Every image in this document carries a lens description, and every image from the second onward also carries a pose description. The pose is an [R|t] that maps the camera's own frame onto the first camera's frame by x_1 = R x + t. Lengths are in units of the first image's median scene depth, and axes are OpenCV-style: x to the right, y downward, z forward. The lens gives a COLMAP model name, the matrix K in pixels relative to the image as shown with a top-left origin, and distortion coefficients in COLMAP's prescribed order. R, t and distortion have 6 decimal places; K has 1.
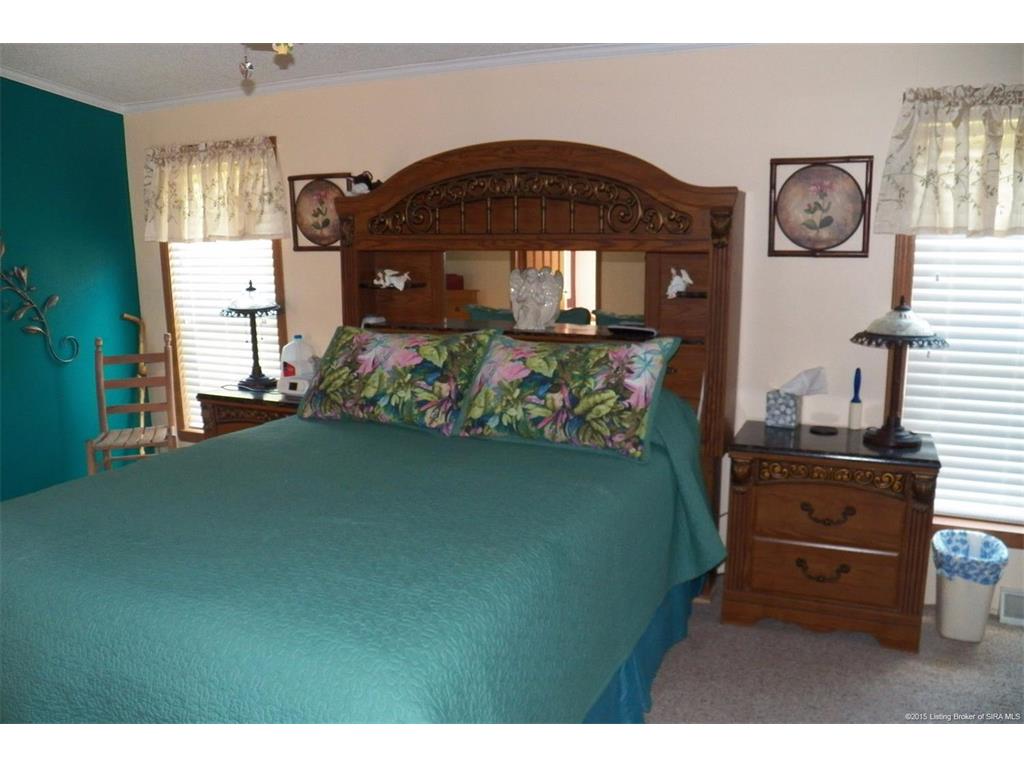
lens RADIAL K [[840.1, 0, 512.0], [0, 840.1, 384.0], [0, 0, 1]] dist [-0.146930, 0.109738]
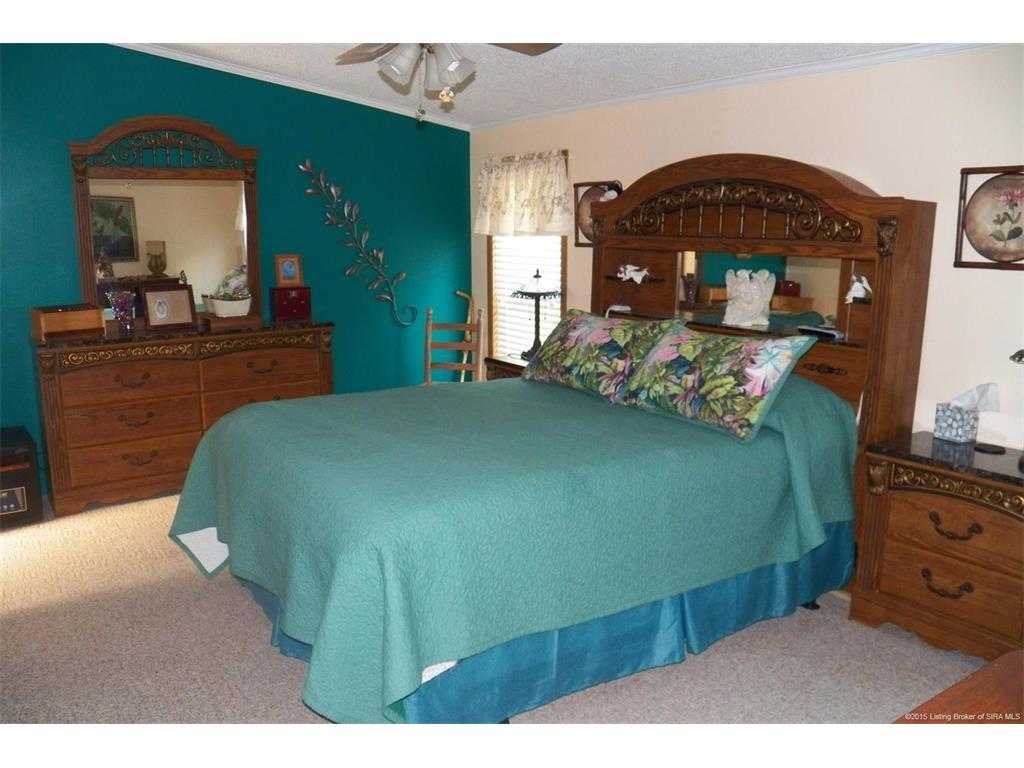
lens RADIAL K [[840.1, 0, 512.0], [0, 840.1, 384.0], [0, 0, 1]] dist [-0.146930, 0.109738]
pose [[0.864300, 0.108624, -0.491107, 0.348105], [-0.109731, 0.993604, 0.026652, 0.016921], [0.490861, 0.030854, 0.870691, -0.101562]]
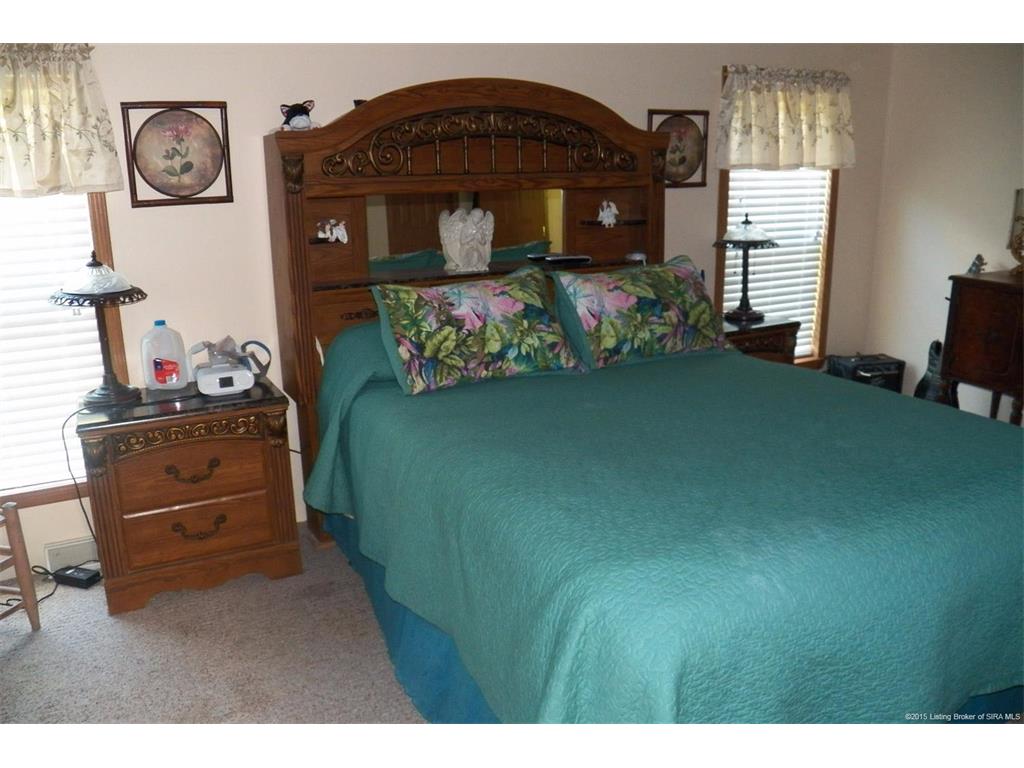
lens RADIAL K [[860.7, 0, 562.2], [0, 860.7, 382.9], [0, 0, 1]] dist [-0.139527, 0.002308]
pose [[0.572852, -0.201702, 0.794454, -0.843965], [0.155658, 0.978382, 0.136160, -0.065045], [-0.804743, 0.045664, 0.591864, 0.366913]]
